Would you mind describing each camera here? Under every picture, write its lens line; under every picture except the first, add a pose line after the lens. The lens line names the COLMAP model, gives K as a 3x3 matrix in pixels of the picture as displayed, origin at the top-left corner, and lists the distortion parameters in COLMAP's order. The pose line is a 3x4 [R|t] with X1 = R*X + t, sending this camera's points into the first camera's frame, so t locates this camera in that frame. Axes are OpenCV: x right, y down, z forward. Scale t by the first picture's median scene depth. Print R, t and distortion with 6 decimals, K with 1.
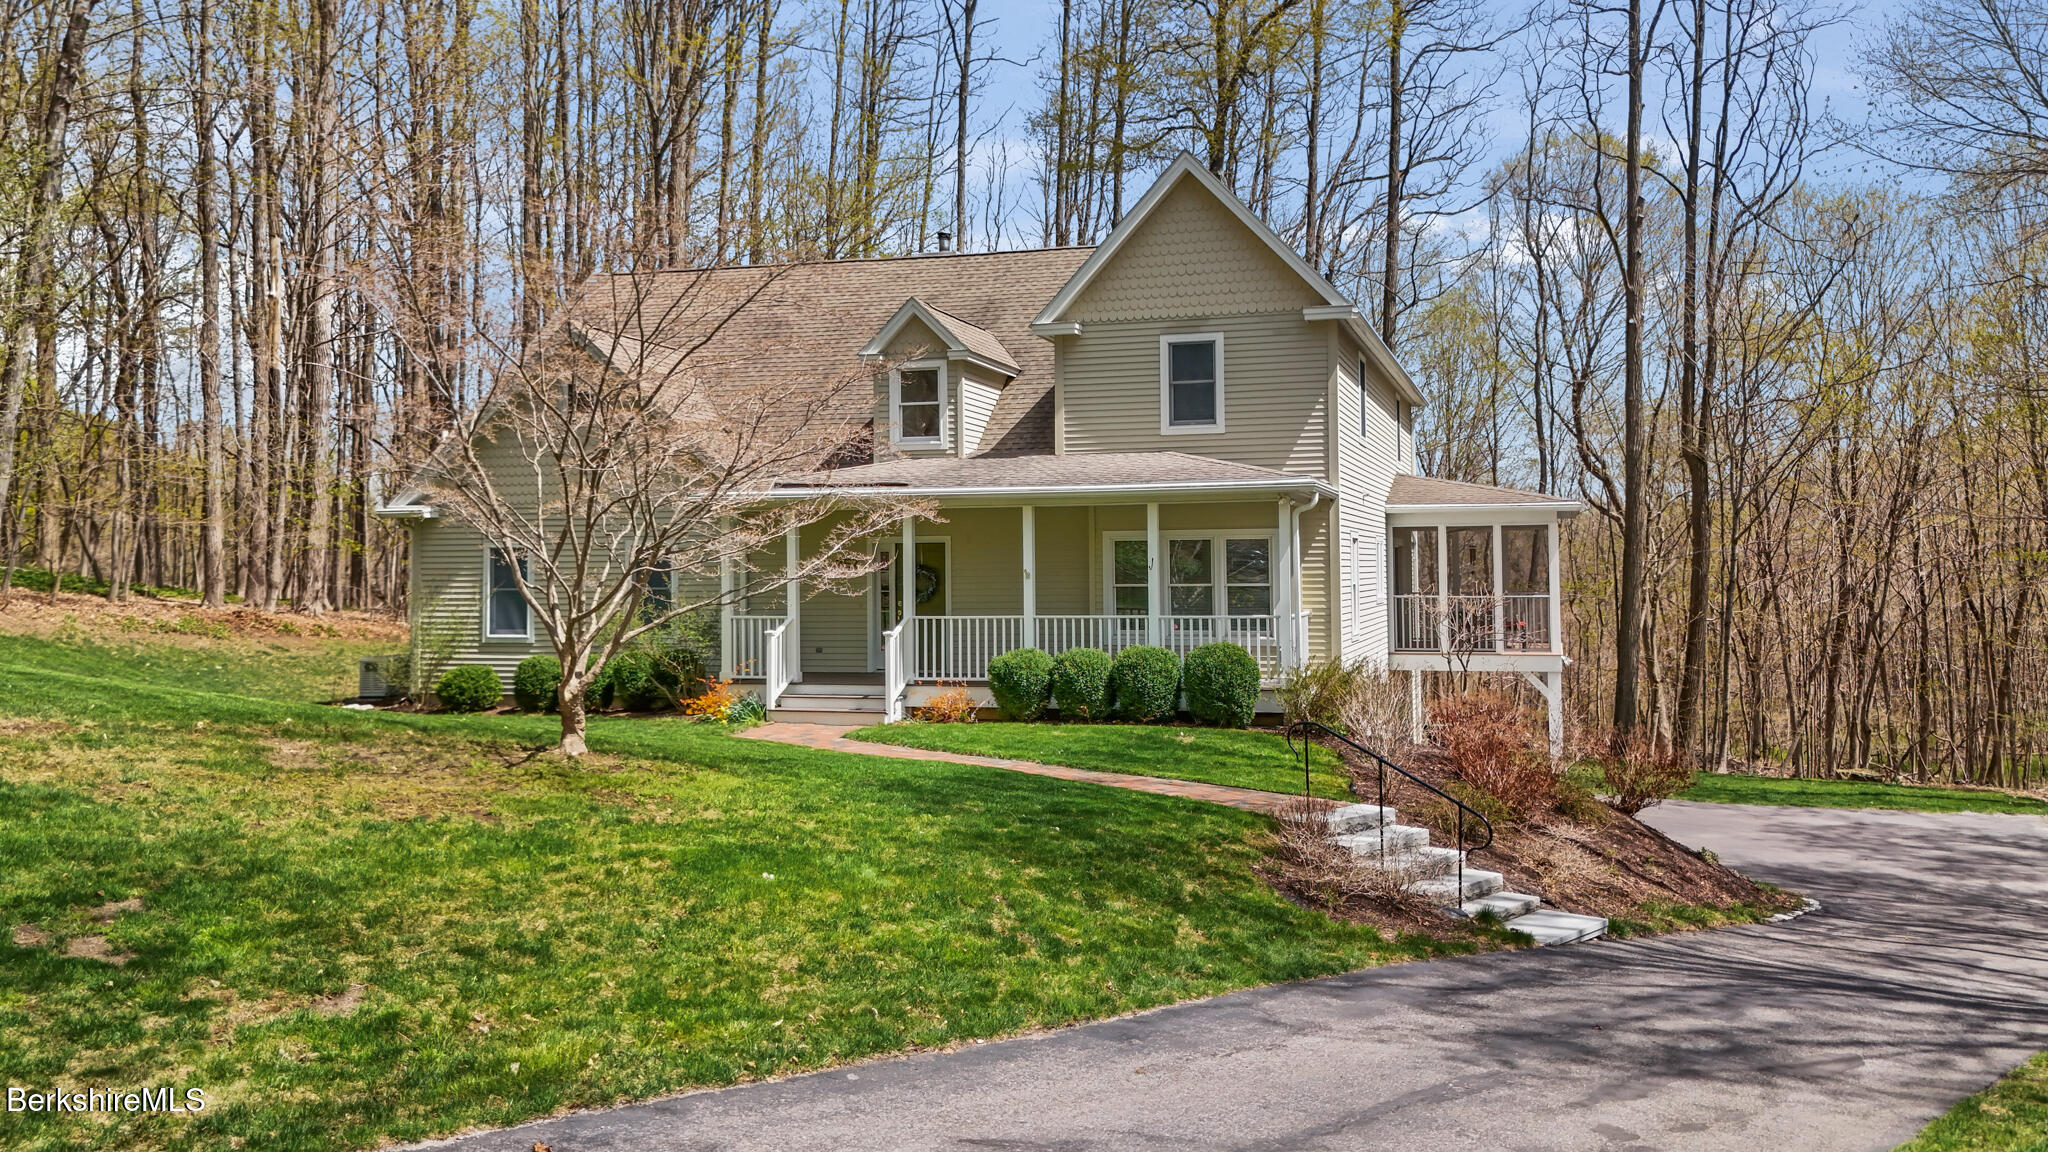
lens RADIAL K [[1510.3, 0, 1018.7], [0, 1510.3, 501.5], [0, 0, 1]] dist [0.007695, -0.000870]
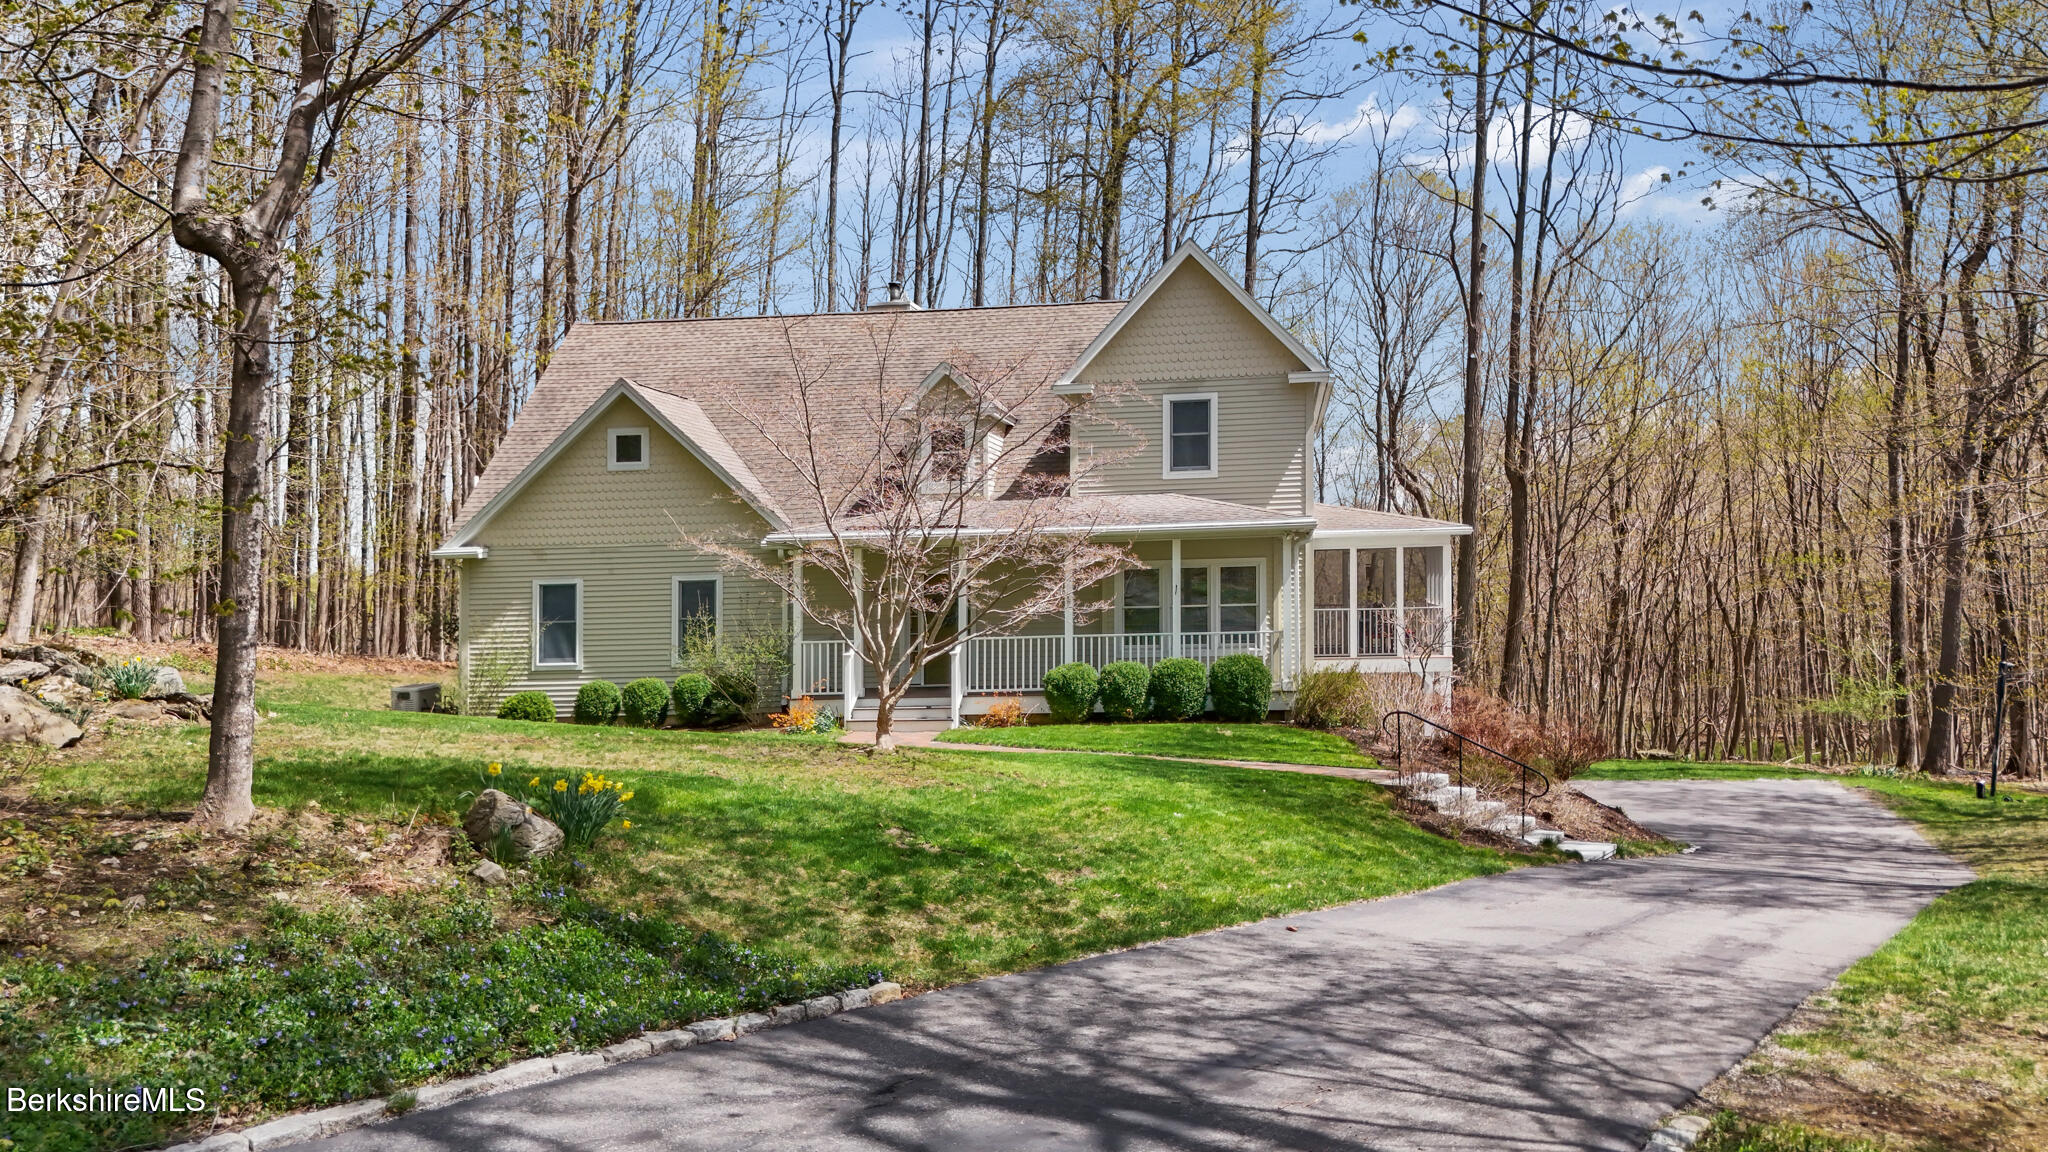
lens RADIAL K [[1527.0, 0, 1024.0], [0, 1527.0, 576.0], [0, 0, 1]] dist [0.039516, -0.034483]
pose [[0.990404, -0.016454, 0.137221, -0.180751], [0.010879, 0.999088, 0.041285, -0.019339], [-0.137775, -0.039396, 0.989680, -0.168274]]
